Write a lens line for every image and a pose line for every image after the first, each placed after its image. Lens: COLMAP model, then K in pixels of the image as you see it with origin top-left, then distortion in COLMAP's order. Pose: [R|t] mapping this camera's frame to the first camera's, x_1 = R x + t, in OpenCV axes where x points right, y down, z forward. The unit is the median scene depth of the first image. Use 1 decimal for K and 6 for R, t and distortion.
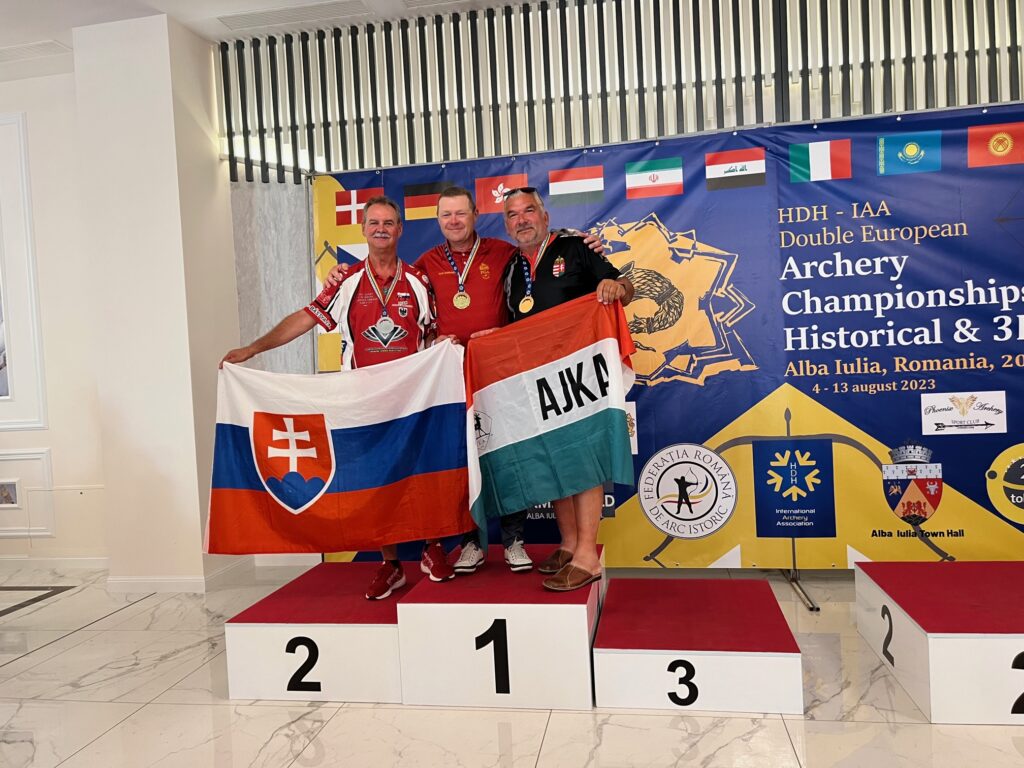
lens RADIAL K [[783.8, 0, 508.5], [0, 783.8, 393.4], [0, 0, 1]] dist [0.068337, -0.091132]
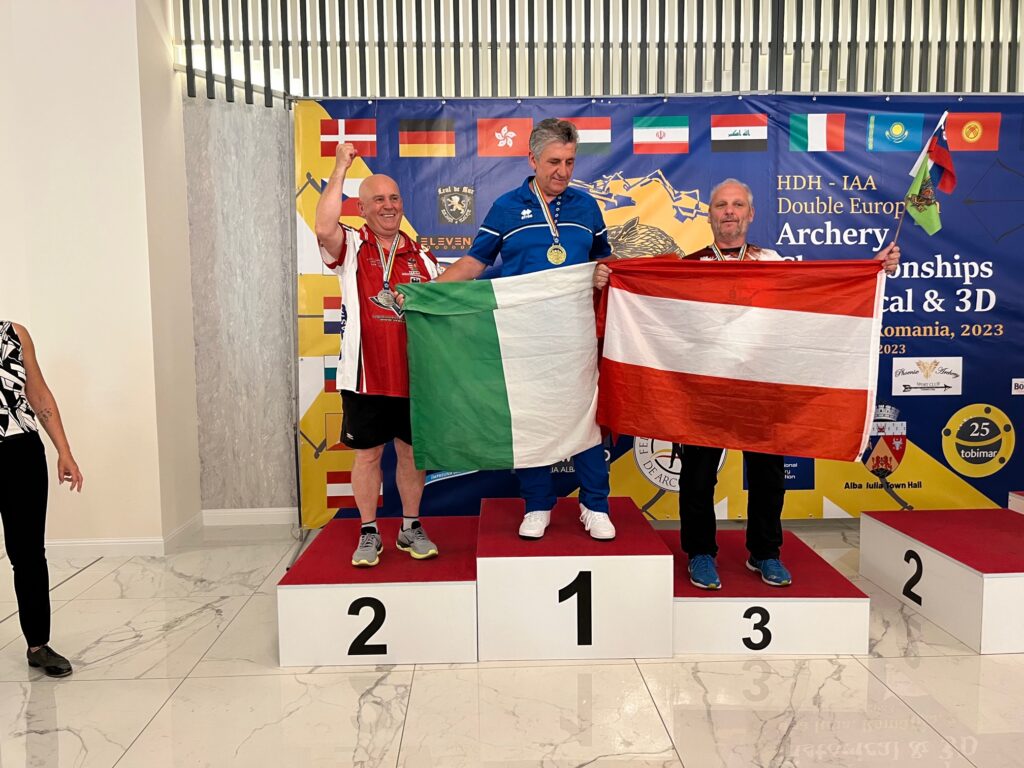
lens RADIAL K [[788.7, 0, 497.0], [0, 788.7, 384.9], [0, 0, 1]] dist [0.069752, -0.093987]
pose [[0.976522, 0.021087, 0.214385, -0.237850], [-0.030542, 0.998697, 0.040885, 0.009571], [-0.213243, -0.046472, 0.975893, 0.046017]]
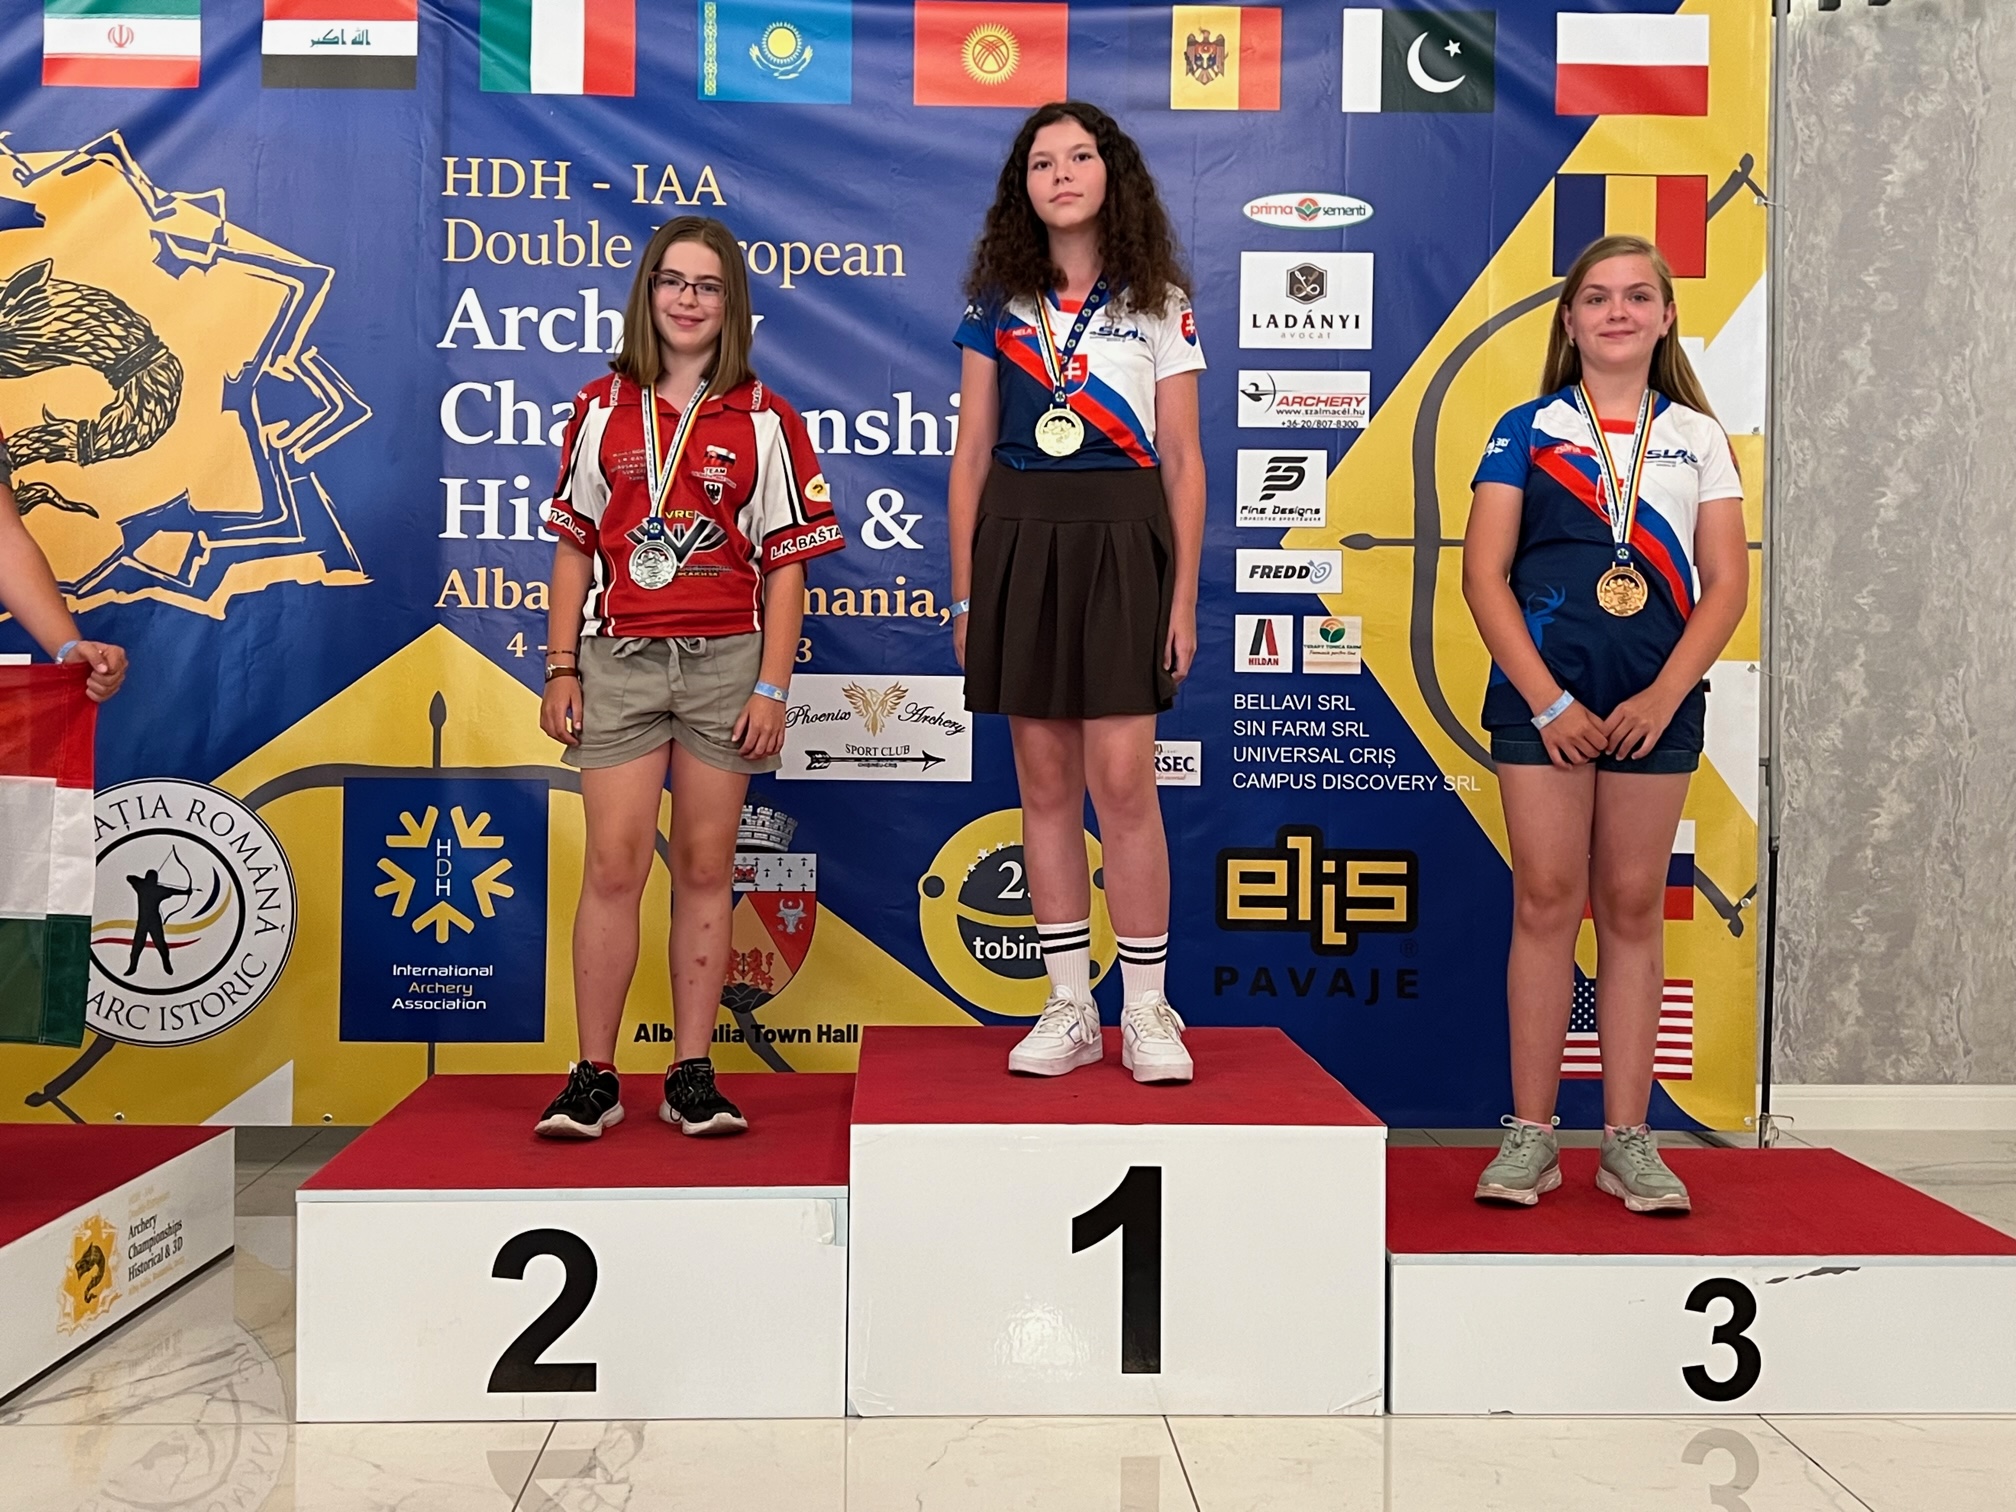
lens RADIAL K [[2354.5, 0, 1008.0], [0, 2354.5, 756.0], [0, 0, 1]] dist [0.171767, -0.464235]
pose [[0.973659, 0.056014, 0.221022, 0.368755], [-0.051344, 0.998321, -0.026823, 0.064759], [-0.222154, 0.014768, 0.974900, -0.149727]]
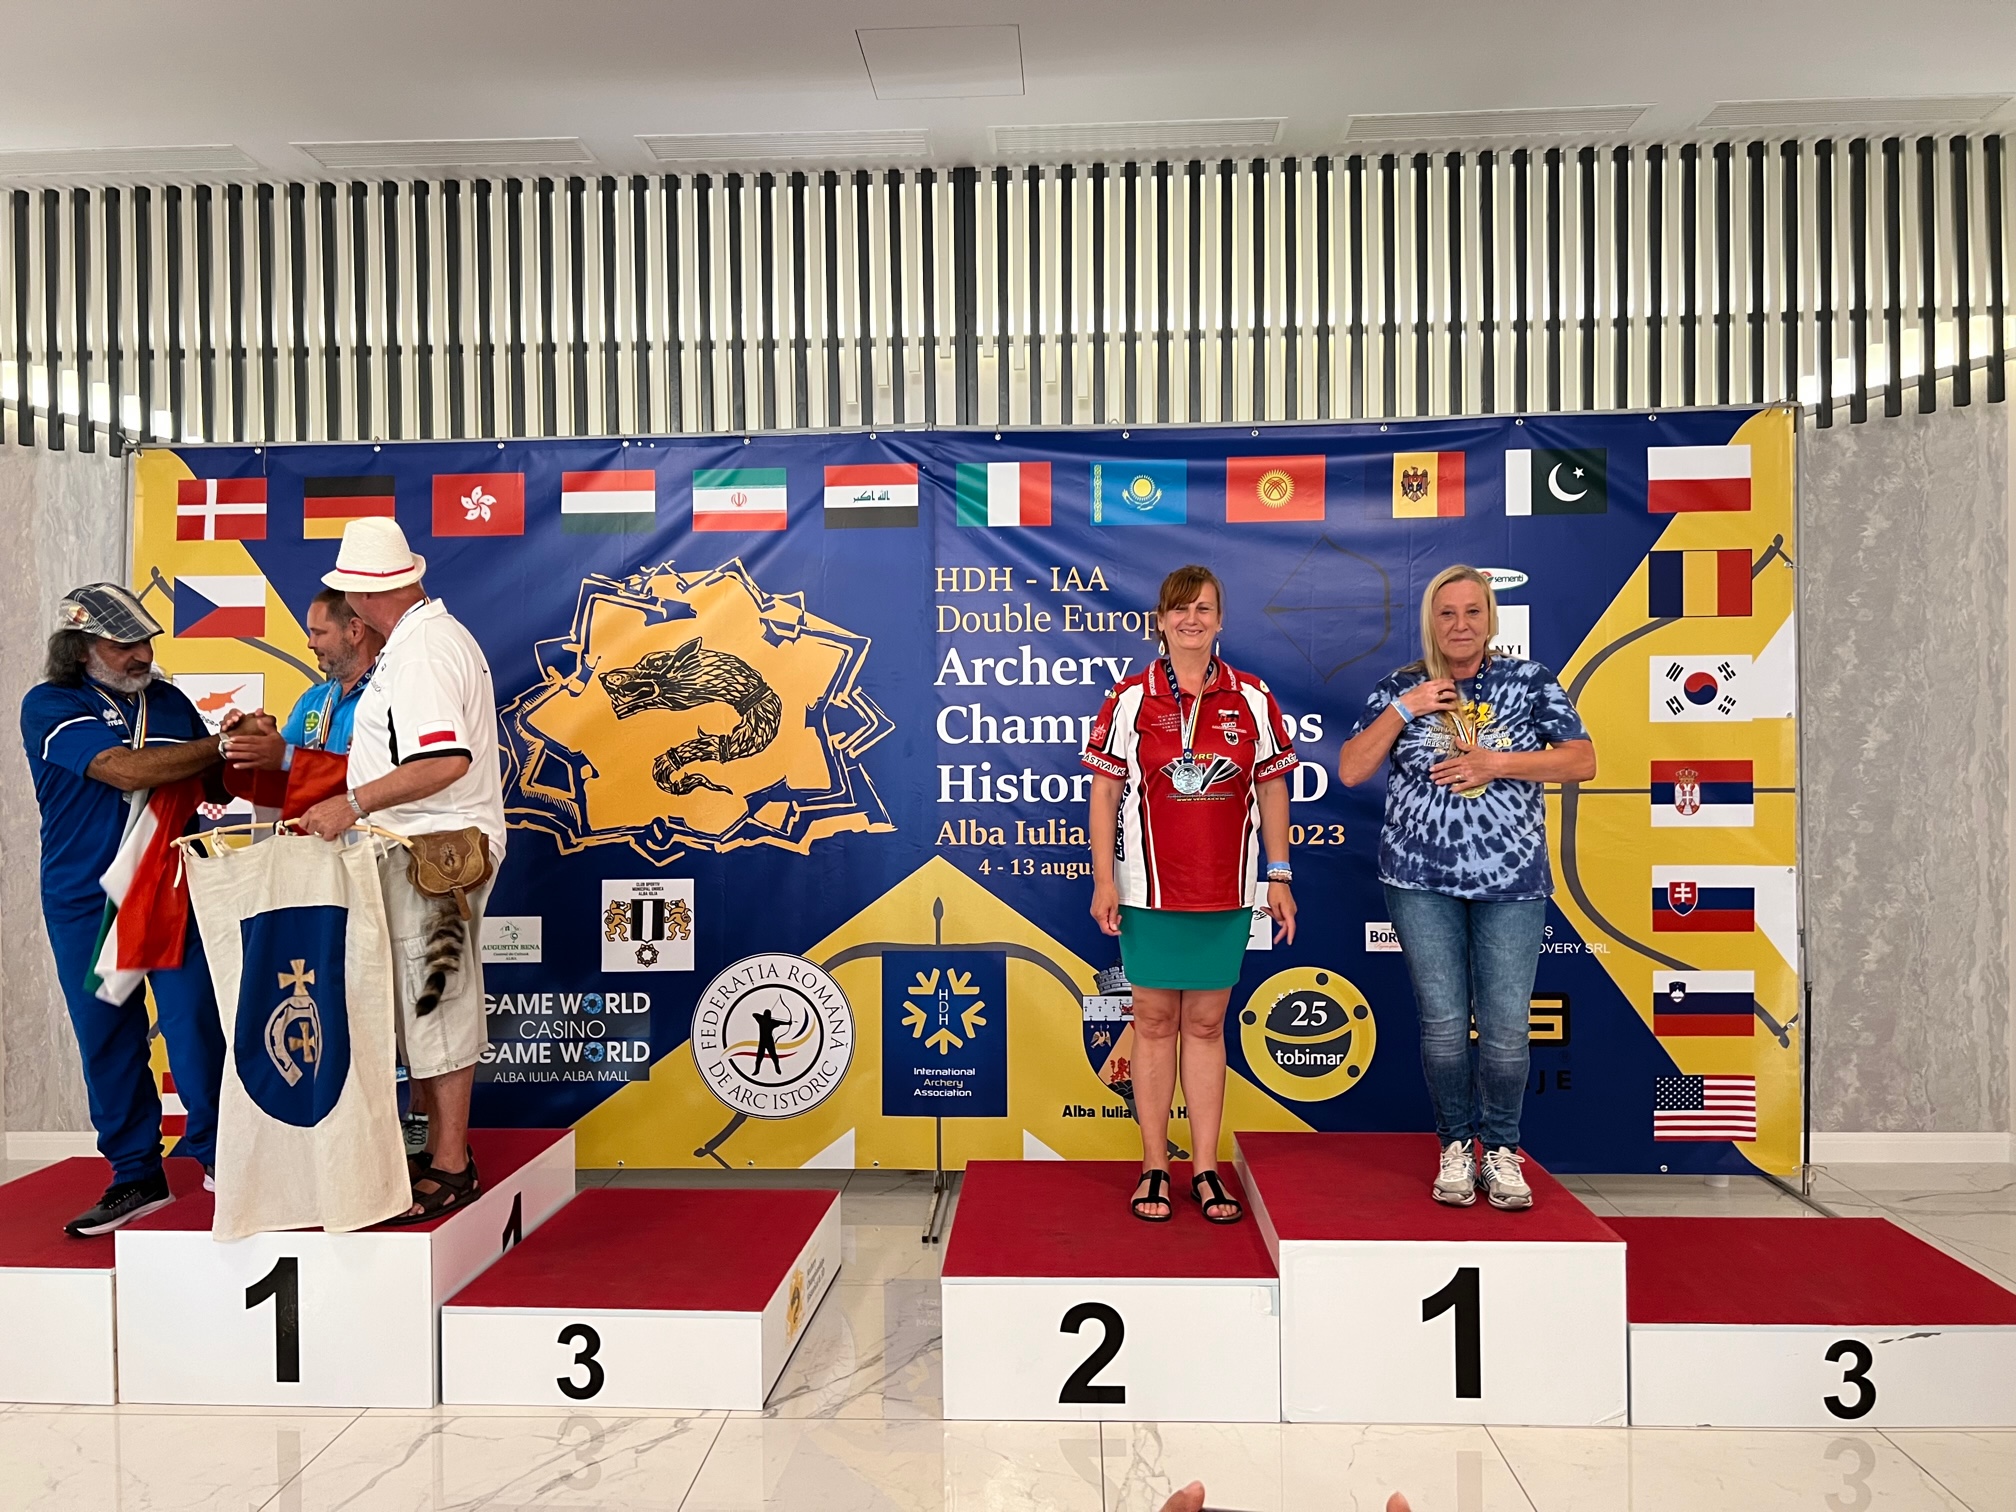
lens RADIAL K [[1552.8, 0, 978.4], [0, 1552.8, 757.7], [0, 0, 1]] dist [0.069752, -0.093987]
pose [[0.990951, 0.039660, 0.128231, 0.228024], [-0.035615, 0.998798, -0.033690, -0.049561], [-0.129413, 0.028818, 0.991172, -0.176577]]
